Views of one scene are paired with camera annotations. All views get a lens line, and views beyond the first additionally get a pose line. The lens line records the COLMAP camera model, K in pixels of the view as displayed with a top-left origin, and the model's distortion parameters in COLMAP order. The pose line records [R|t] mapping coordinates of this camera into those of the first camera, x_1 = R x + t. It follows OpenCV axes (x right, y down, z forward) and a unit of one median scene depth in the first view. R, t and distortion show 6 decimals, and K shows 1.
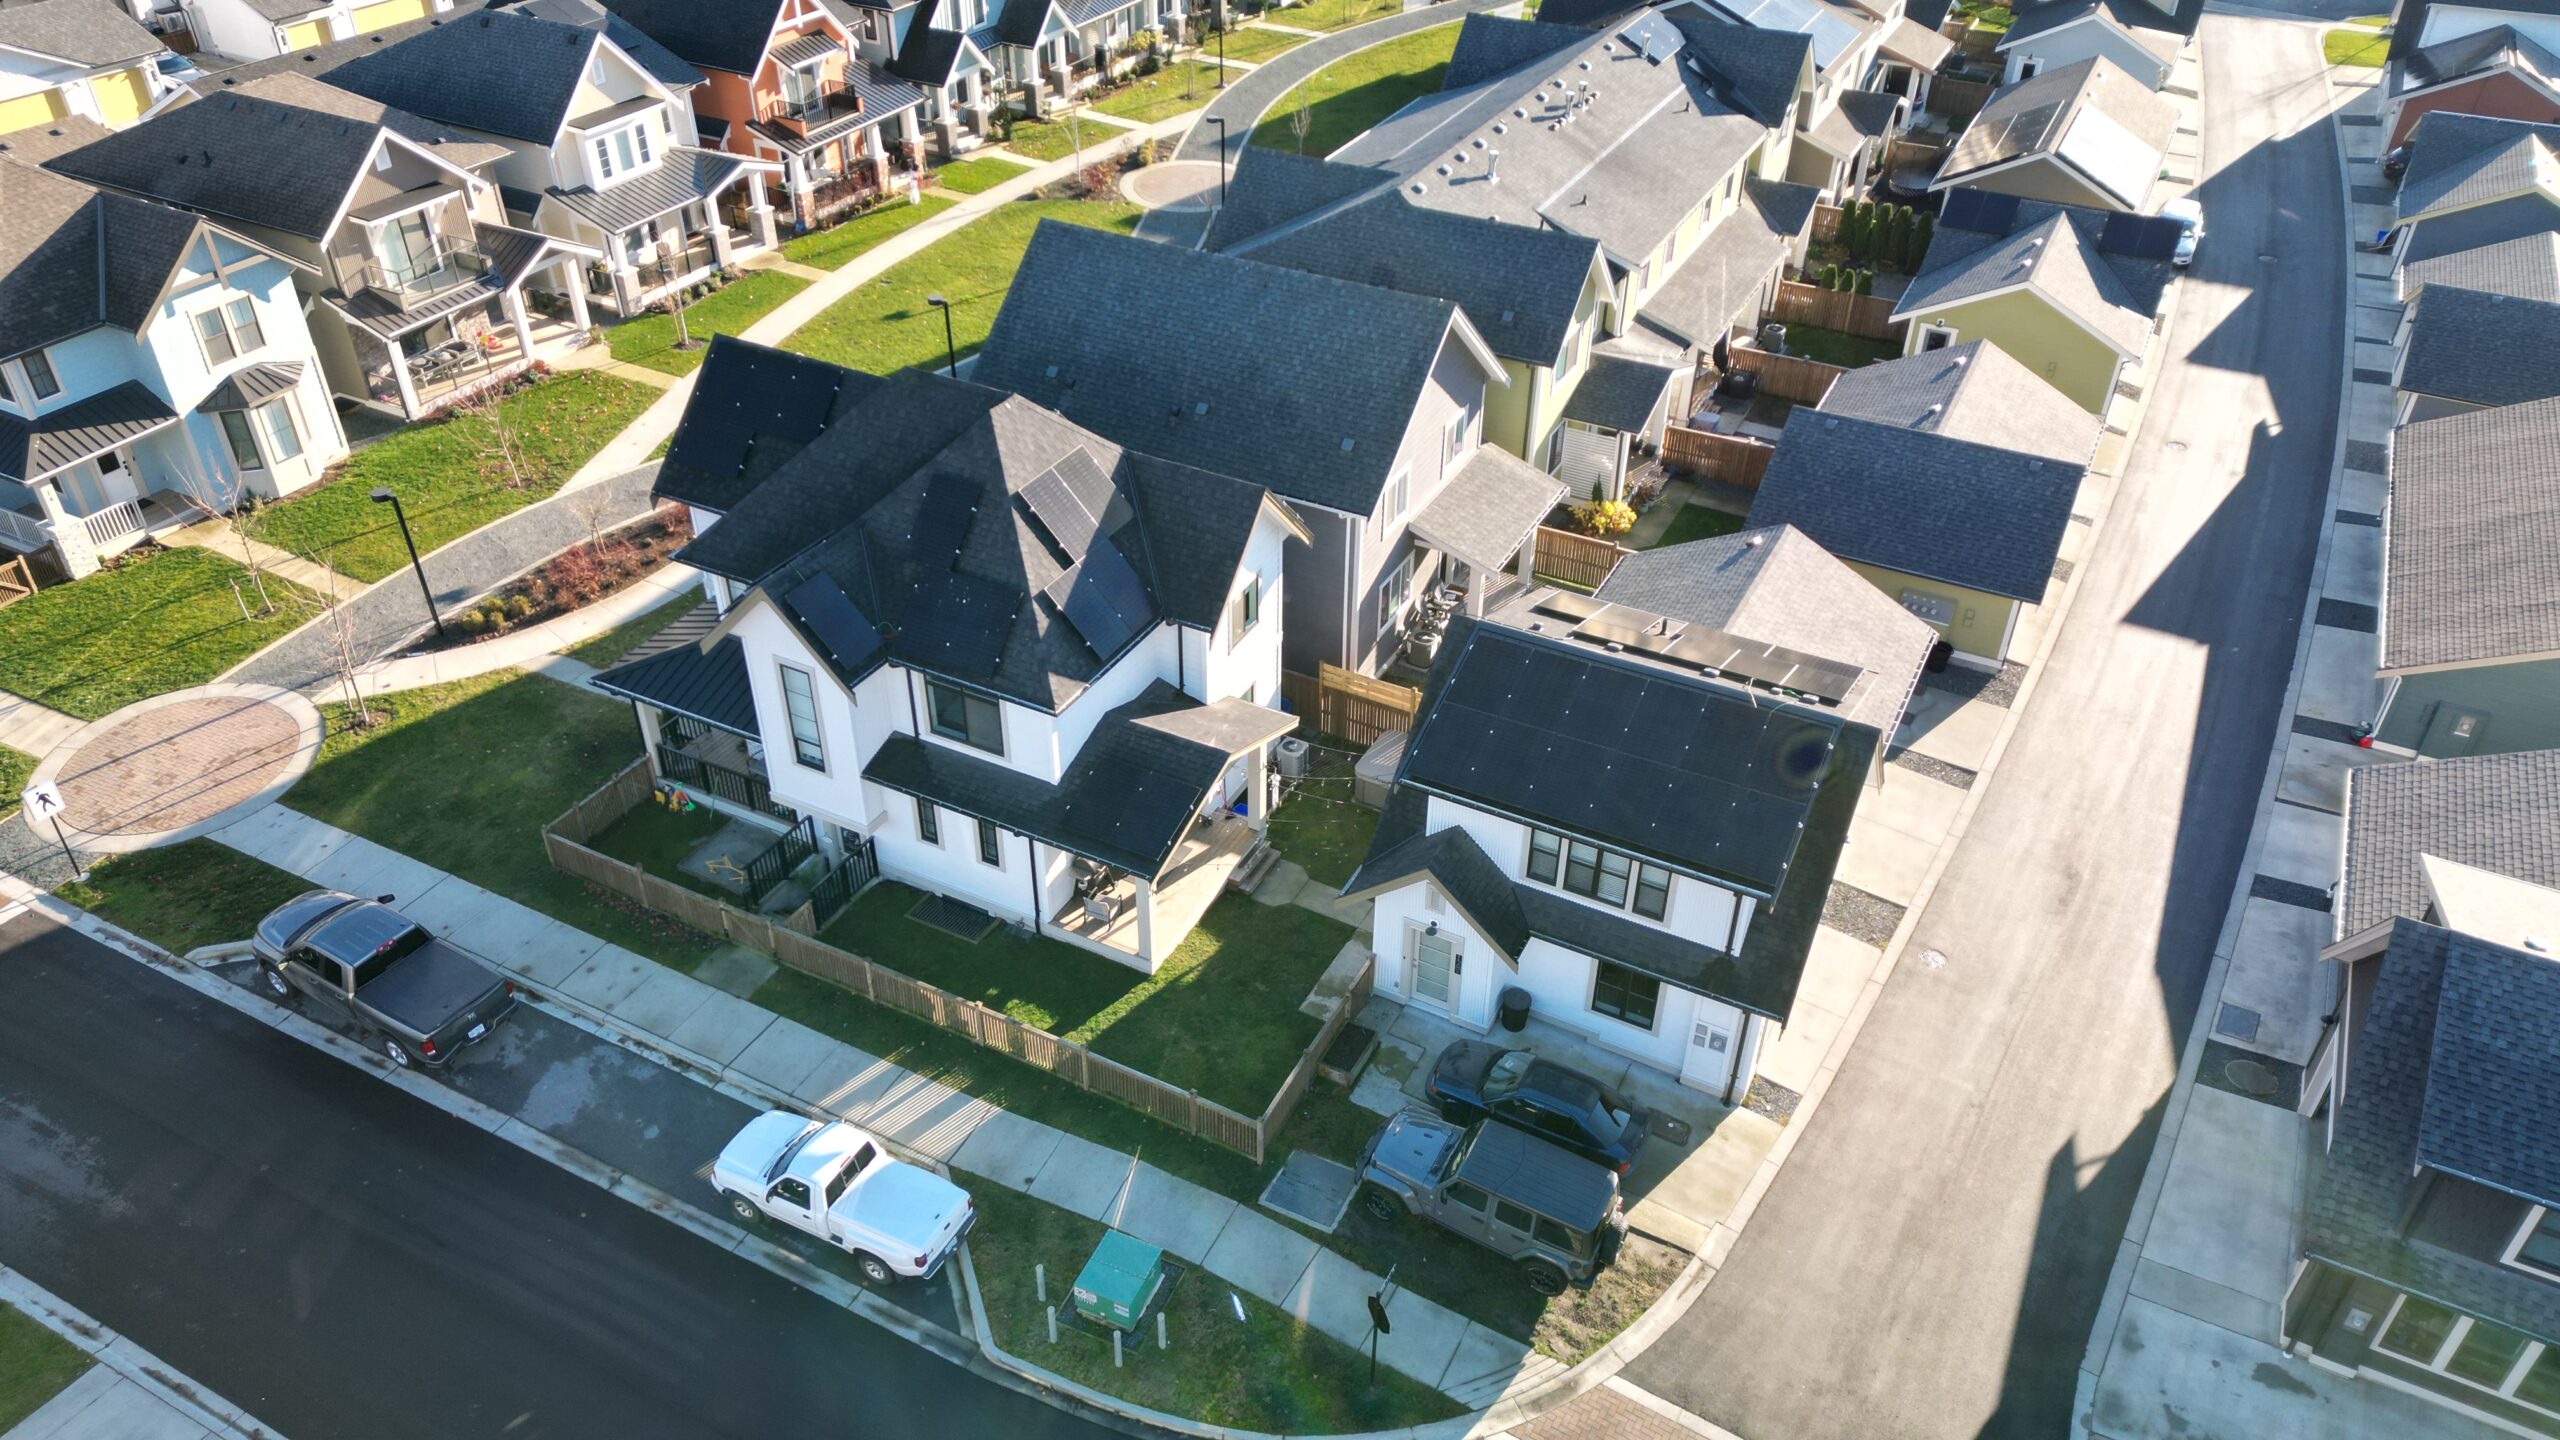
lens RADIAL K [[1795.9, 0, 1287.1], [0, 1795.9, 720.7], [0, 0, 1]] dist [0.063686, -0.049396]
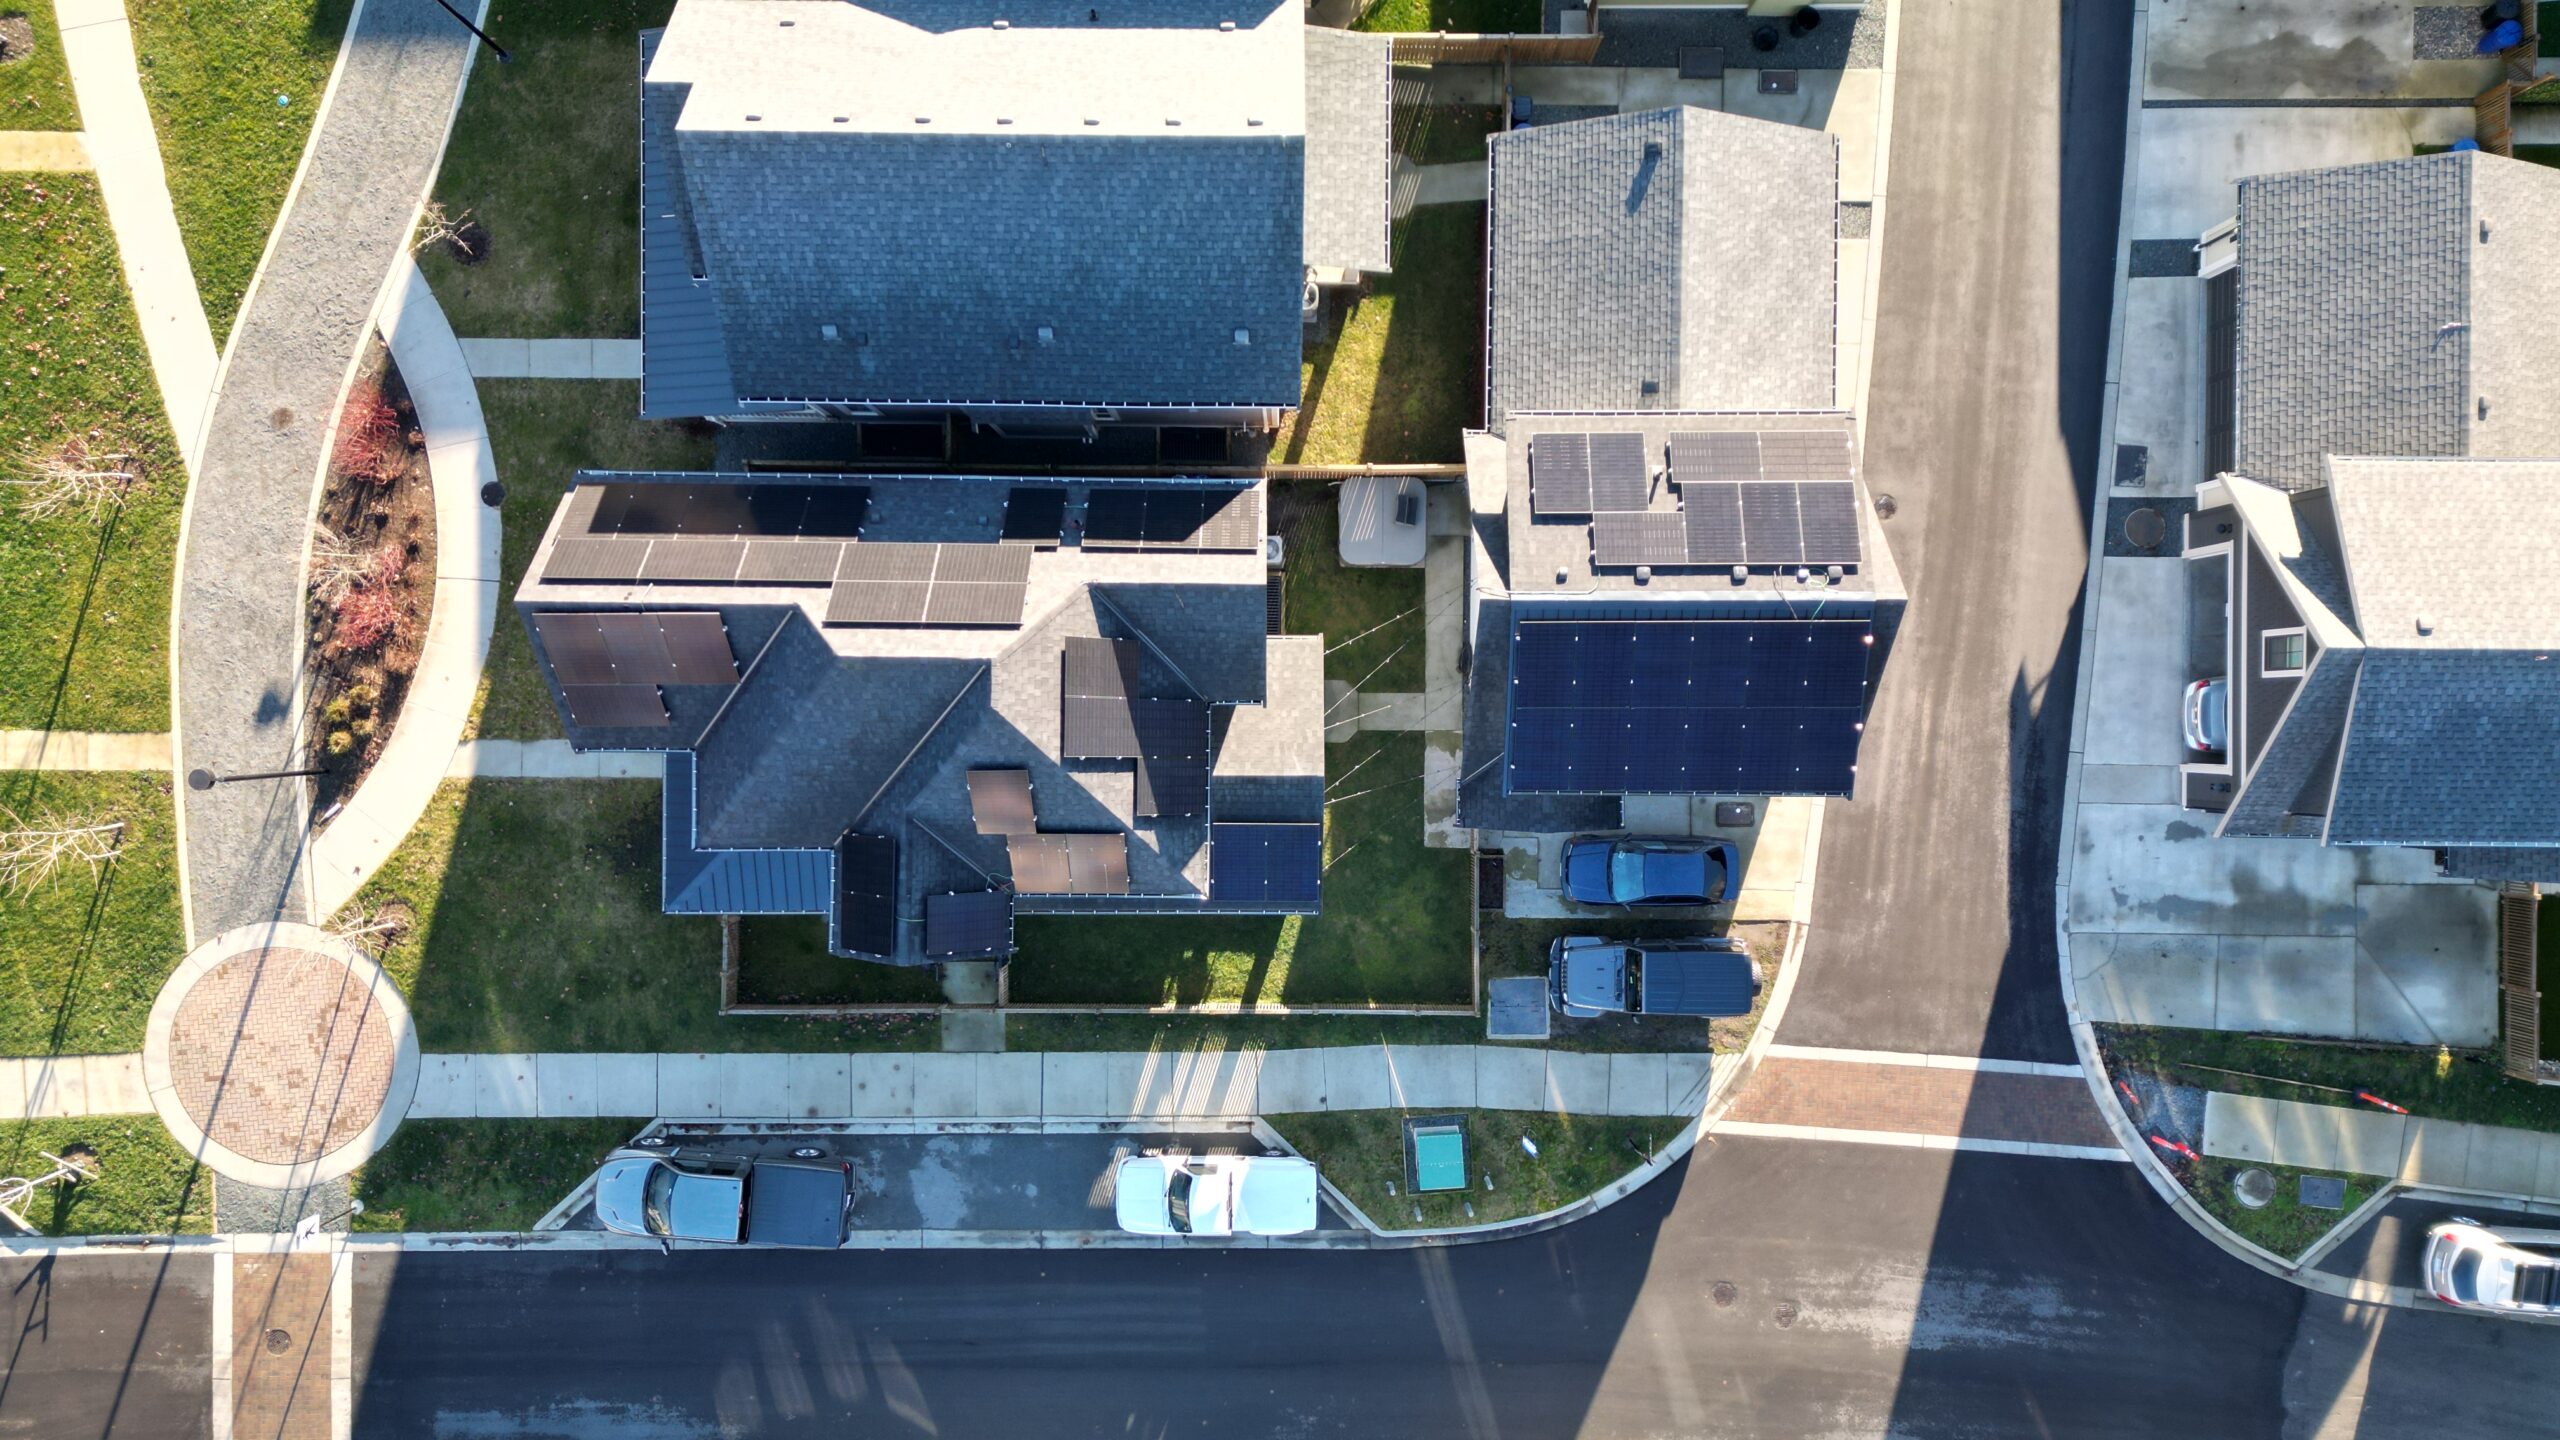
lens RADIAL K [[1783.2, 0, 1283.0], [0, 1783.2, 715.5], [0, 0, 1]] dist [0.080628, -0.077197]
pose [[0.889712, -0.456418, -0.009770, -0.027137], [0.271654, 0.512101, 0.814835, -0.907457], [-0.366902, -0.727623, 0.579610, 0.436245]]
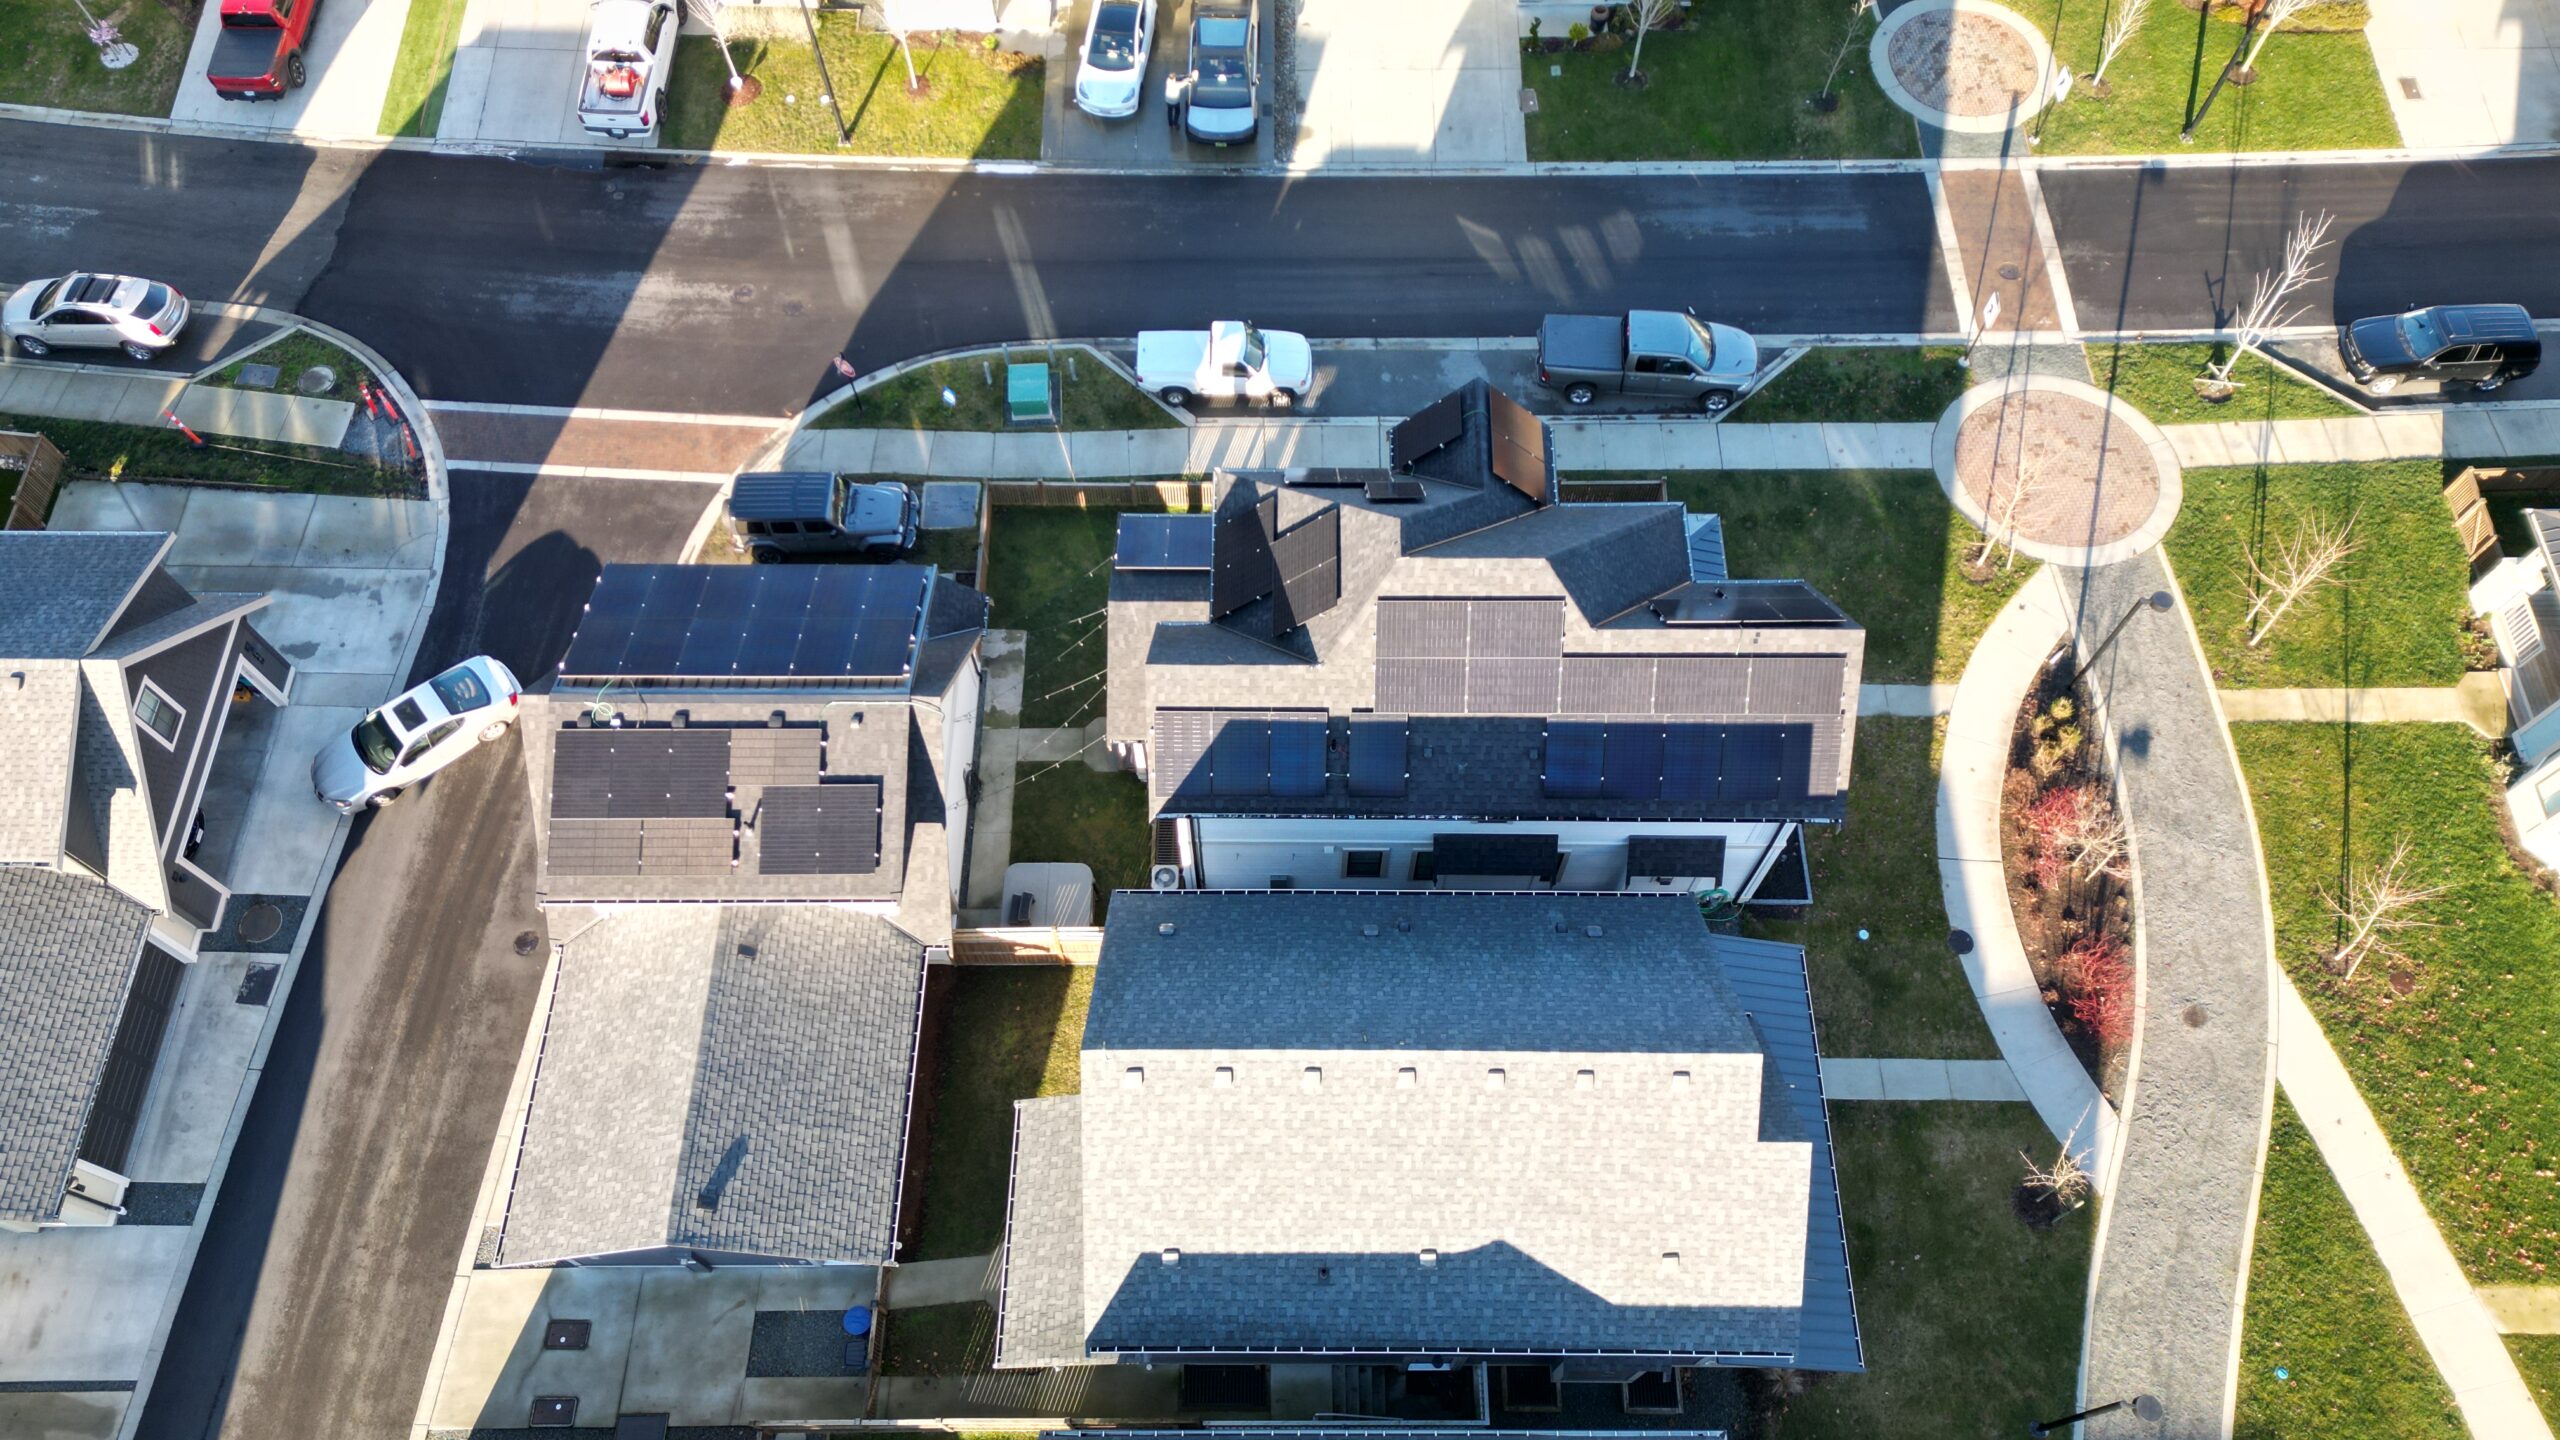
lens RADIAL K [[1783.2, 0, 1283.0], [0, 1783.2, 715.5], [0, 0, 1]] dist [0.080628, -0.077197]
pose [[-0.888159, 0.400534, -0.225269, 0.158404], [-0.276339, -0.073842, 0.958219, -1.137051], [0.367165, 0.913302, 0.176267, 0.944019]]
